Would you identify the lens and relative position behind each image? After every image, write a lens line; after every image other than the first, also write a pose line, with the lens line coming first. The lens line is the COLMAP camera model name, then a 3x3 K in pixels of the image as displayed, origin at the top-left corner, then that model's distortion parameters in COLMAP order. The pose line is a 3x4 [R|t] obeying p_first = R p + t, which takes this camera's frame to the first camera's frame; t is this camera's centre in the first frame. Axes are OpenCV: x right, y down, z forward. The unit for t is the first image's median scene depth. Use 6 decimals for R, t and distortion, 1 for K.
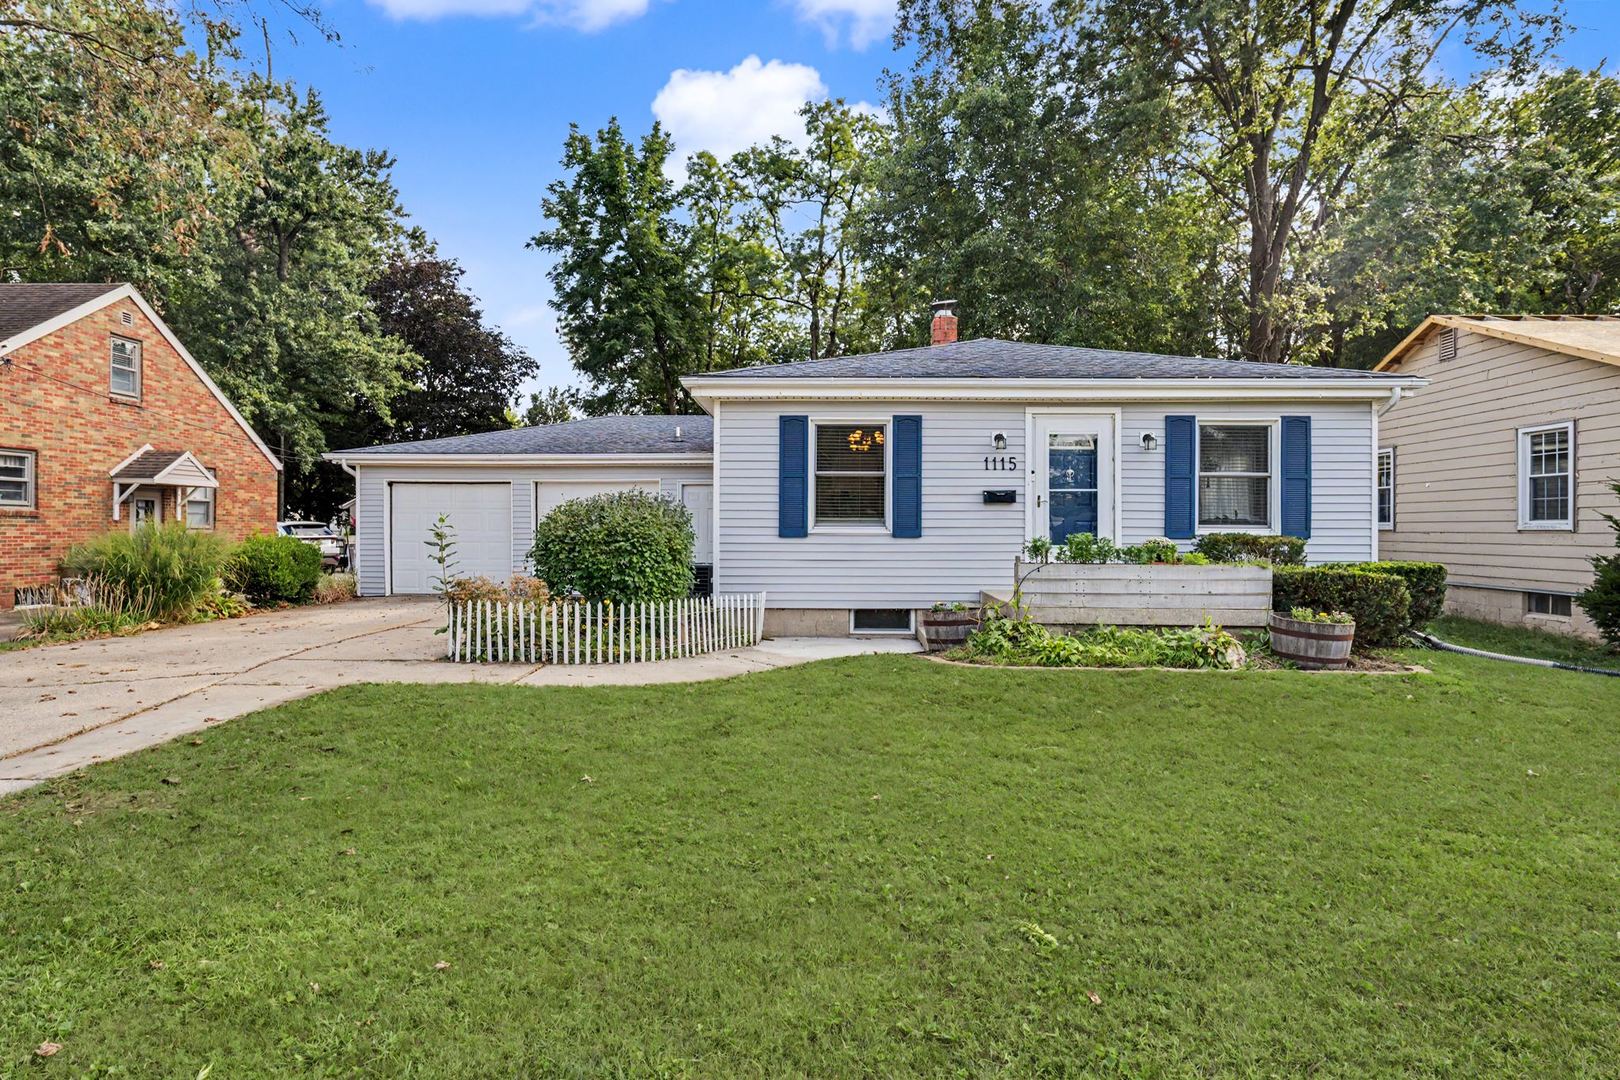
lens RADIAL K [[808.3, 0, 819.1], [0, 808.3, 533.6], [0, 0, 1]] dist [0.017583, 0.000421]
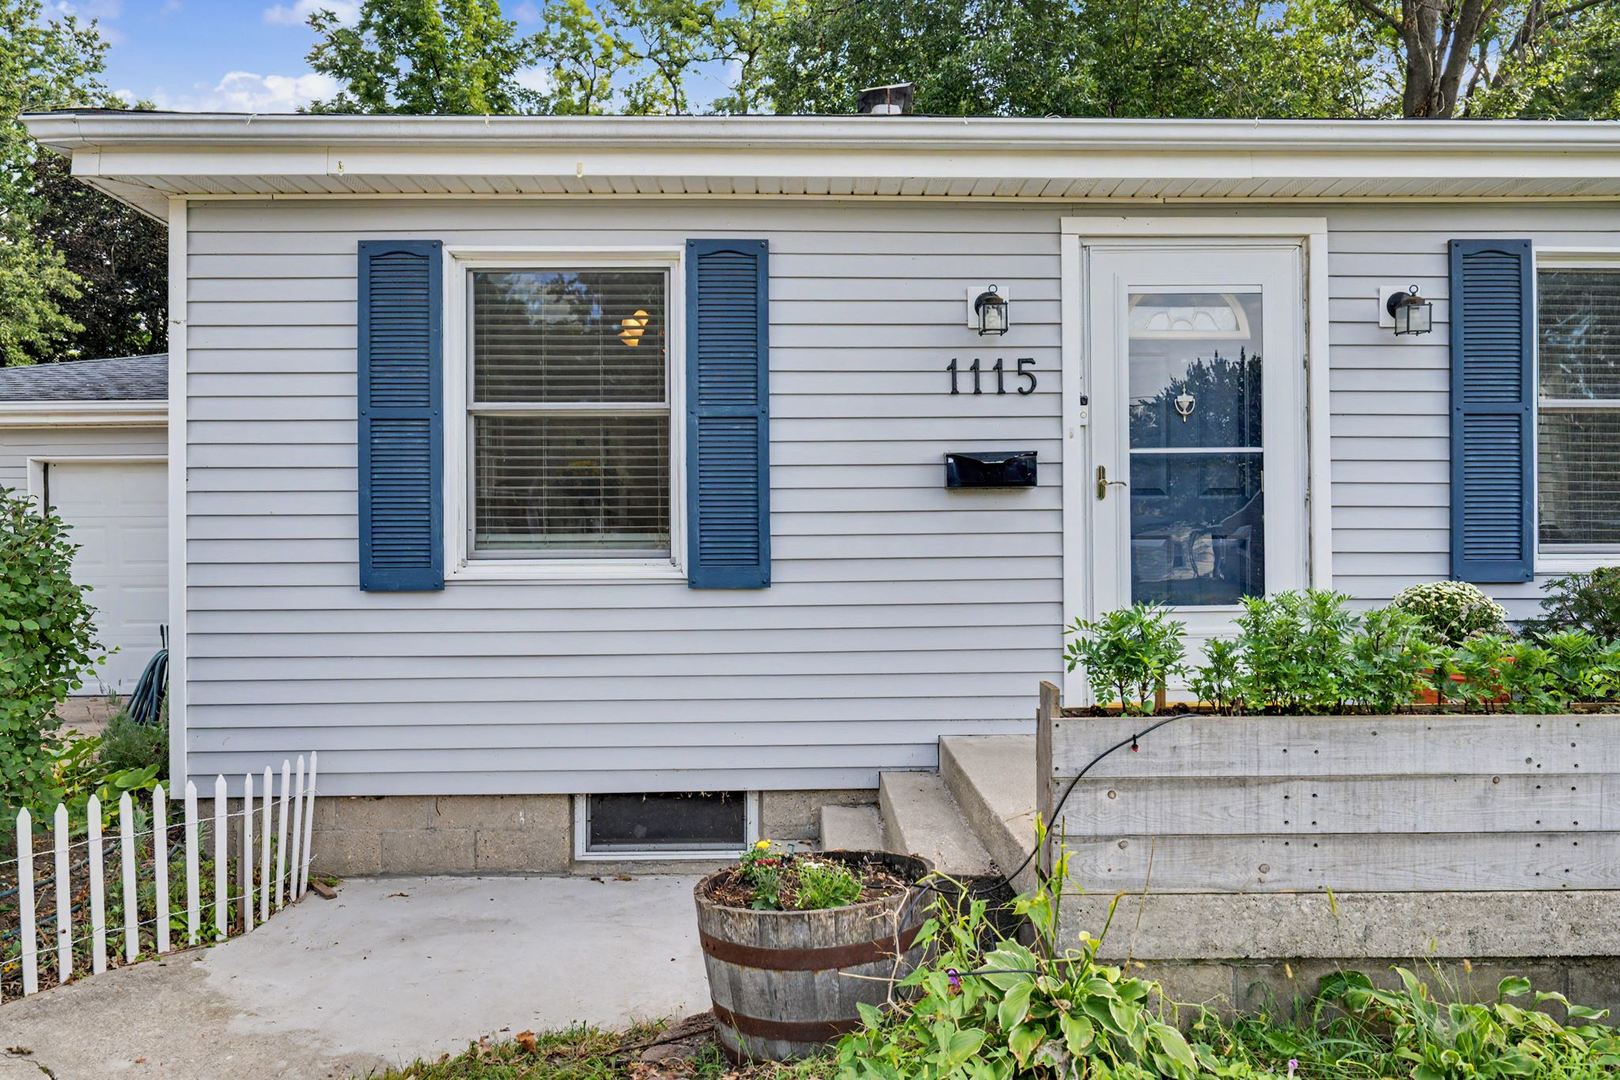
lens RADIAL K [[1086.1, 0, 801.4], [0, 1086.1, 543.8], [0, 0, 1]] dist [0.007228, 0.002170]
pose [[0.999569, -0.009017, 0.027921, 0.126618], [0.009229, 0.999929, -0.007495, -0.010830], [-0.027851, 0.007750, 0.999582, 0.527784]]
